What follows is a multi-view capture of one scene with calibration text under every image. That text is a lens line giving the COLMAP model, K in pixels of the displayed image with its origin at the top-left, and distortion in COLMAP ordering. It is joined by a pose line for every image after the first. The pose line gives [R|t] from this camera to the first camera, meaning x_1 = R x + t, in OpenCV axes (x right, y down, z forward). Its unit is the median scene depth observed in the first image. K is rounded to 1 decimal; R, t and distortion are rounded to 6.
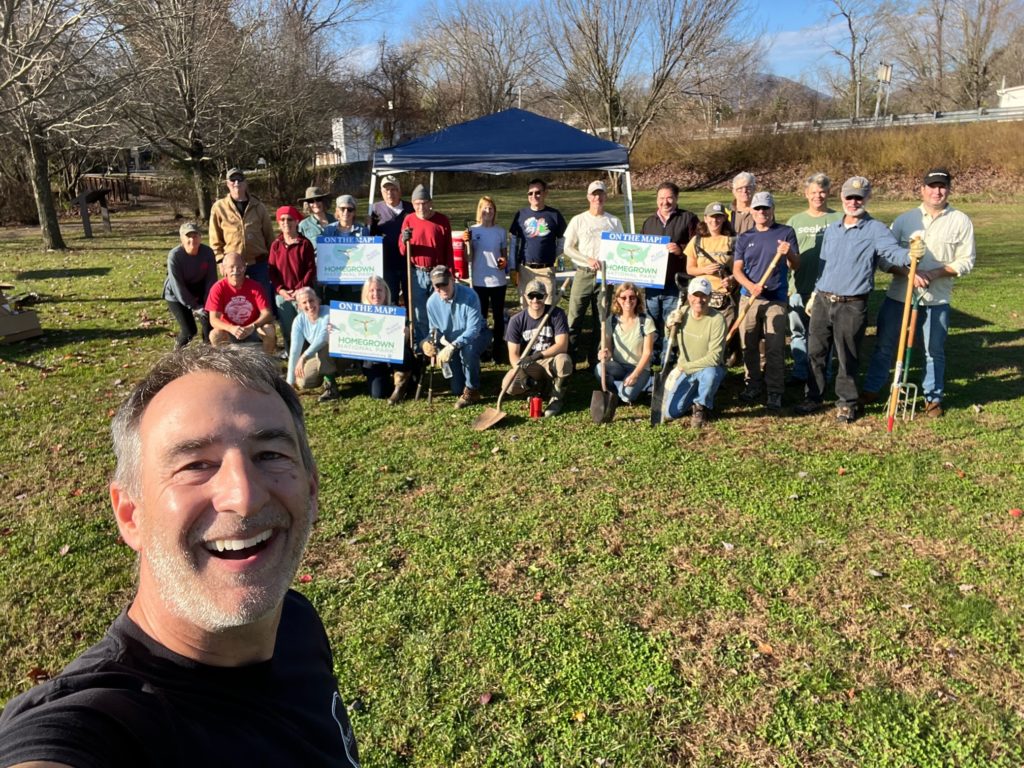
lens RADIAL K [[700.2, 0, 512.0], [0, 700.2, 384.0], [0, 0, 1]] dist [0.063774, -0.065638]
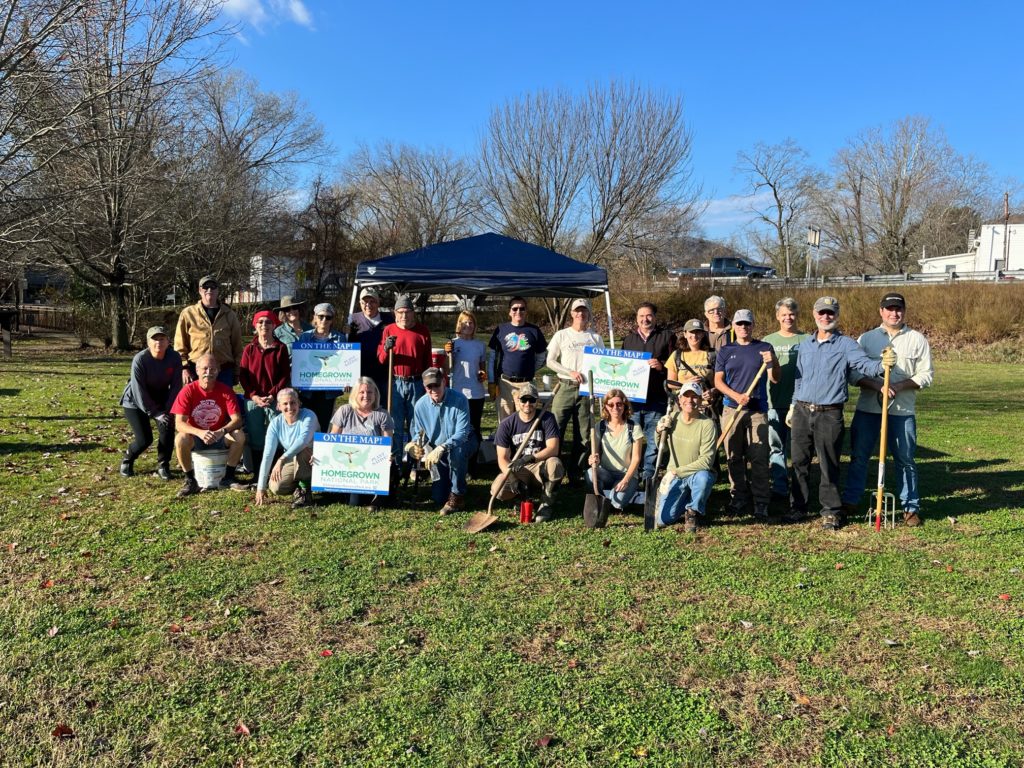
lens RADIAL K [[782.7, 0, 512.0], [0, 782.7, 384.0], [0, 0, 1]] dist [0.050966, -0.059162]
pose [[0.994455, 0.027025, 0.101628, -0.100903], [-0.004463, 0.976390, -0.215967, 0.093327], [-0.105065, 0.214316, 0.971097, -0.087138]]
